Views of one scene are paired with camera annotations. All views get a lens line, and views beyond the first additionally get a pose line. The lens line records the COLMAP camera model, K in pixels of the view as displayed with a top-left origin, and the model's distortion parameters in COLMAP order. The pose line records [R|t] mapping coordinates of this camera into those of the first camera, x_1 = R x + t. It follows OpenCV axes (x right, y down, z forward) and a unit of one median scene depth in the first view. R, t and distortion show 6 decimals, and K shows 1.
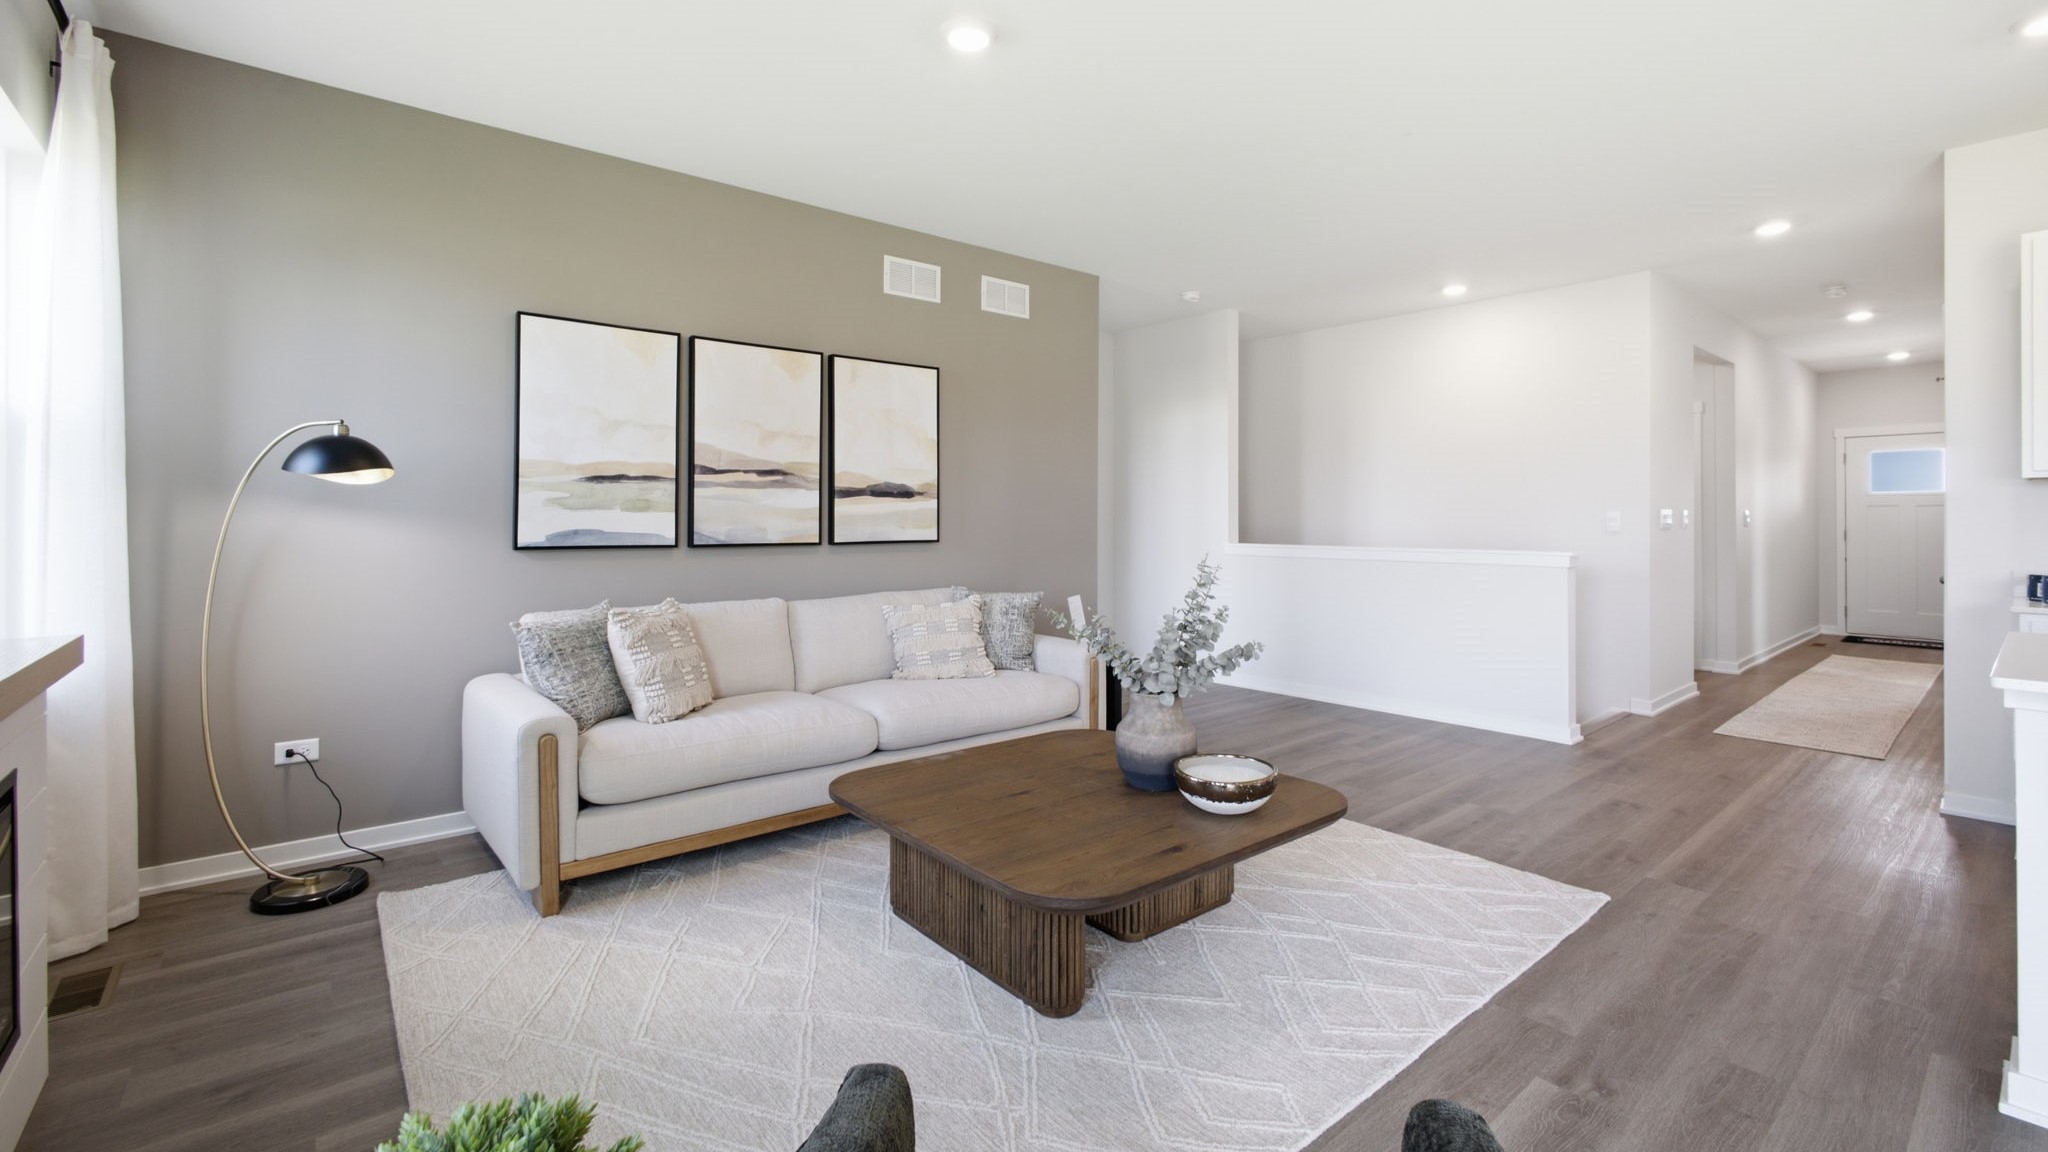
lens RADIAL K [[880.6, 0, 1019.2], [0, 880.6, 515.0], [0, 0, 1]] dist [-0.010138, 0.000644]
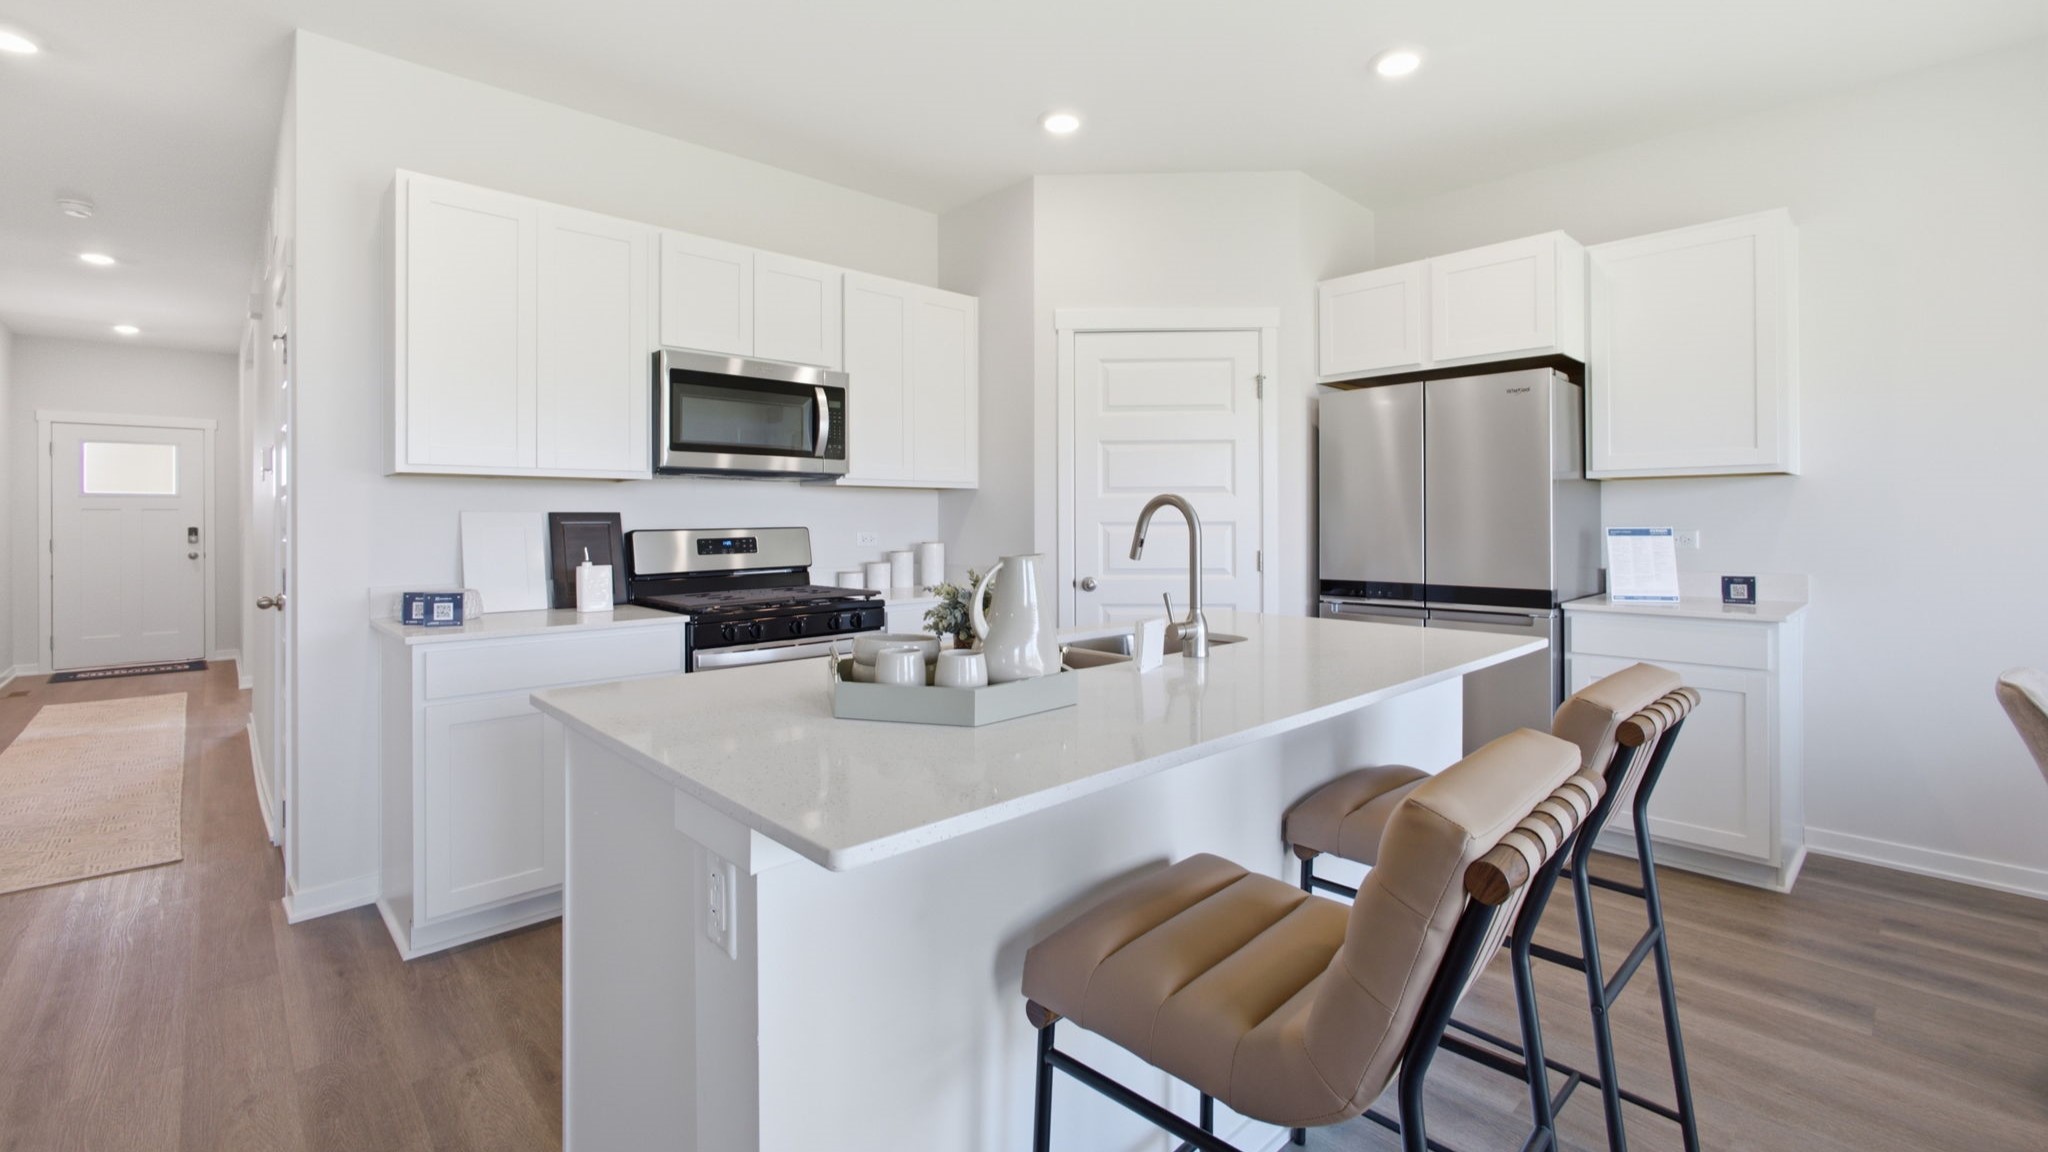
lens RADIAL K [[874.2, 0, 1021.4], [0, 874.2, 516.5], [0, 0, 1]] dist [-0.016474, 0.008305]
pose [[-0.055707, 0.004444, 0.998437, 0.250008], [0.000283, 0.999990, -0.004436, 0.001643], [-0.998447, 0.000036, -0.055708, 0.363598]]
